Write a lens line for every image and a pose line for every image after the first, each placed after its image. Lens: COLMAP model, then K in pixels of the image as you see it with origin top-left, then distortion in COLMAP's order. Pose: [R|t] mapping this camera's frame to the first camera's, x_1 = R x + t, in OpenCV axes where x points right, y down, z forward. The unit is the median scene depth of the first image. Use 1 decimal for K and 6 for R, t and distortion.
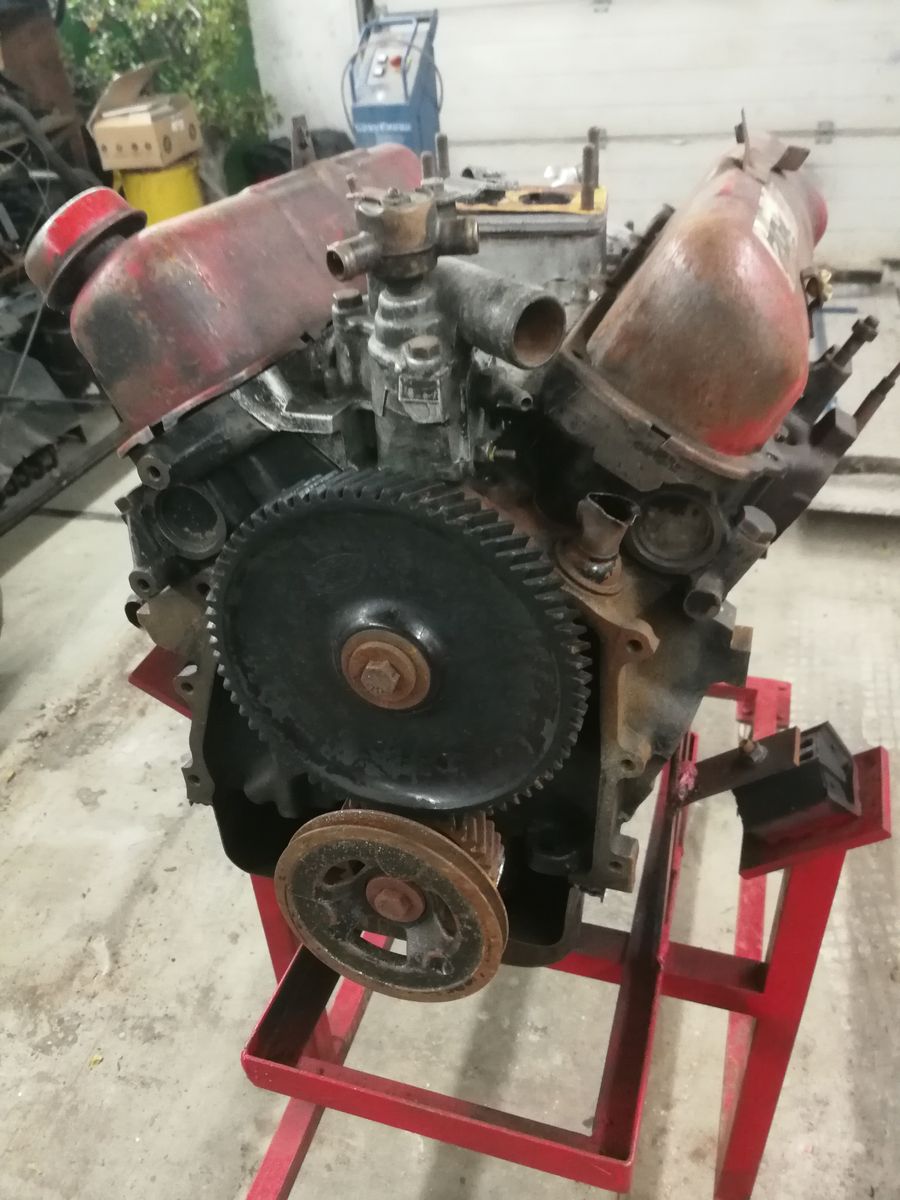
lens RADIAL K [[963.5, 0, 443.3], [0, 963.5, 601.9], [0, 0, 1]] dist [0.008942, -0.035401]
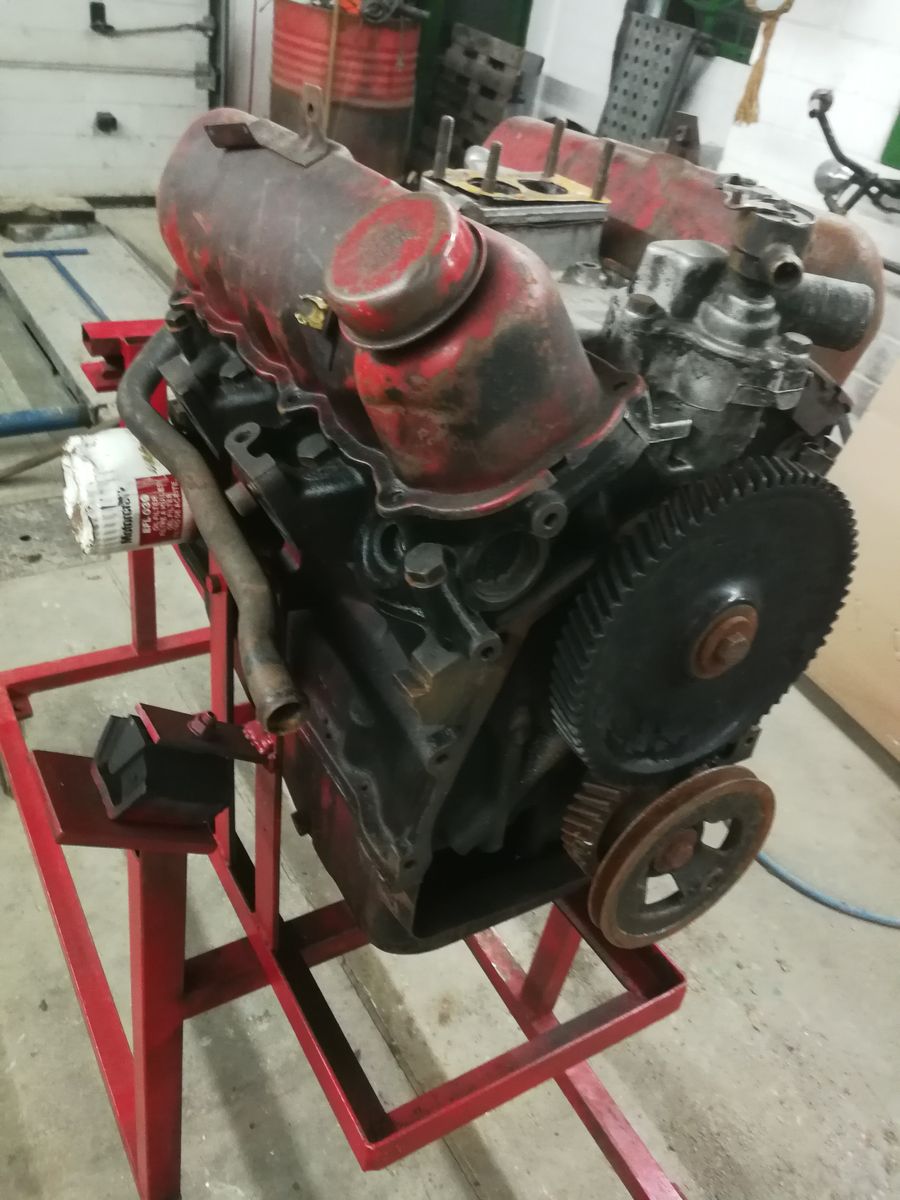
lens RADIAL K [[963.5, 0, 443.3], [0, 963.5, 601.9], [0, 0, 1]] dist [0.008942, -0.035401]
pose [[0.642193, -0.306862, 0.702442, -0.343208], [0.261562, 0.949099, 0.175487, -0.082816], [-0.720537, 0.071036, 0.689768, 0.158129]]
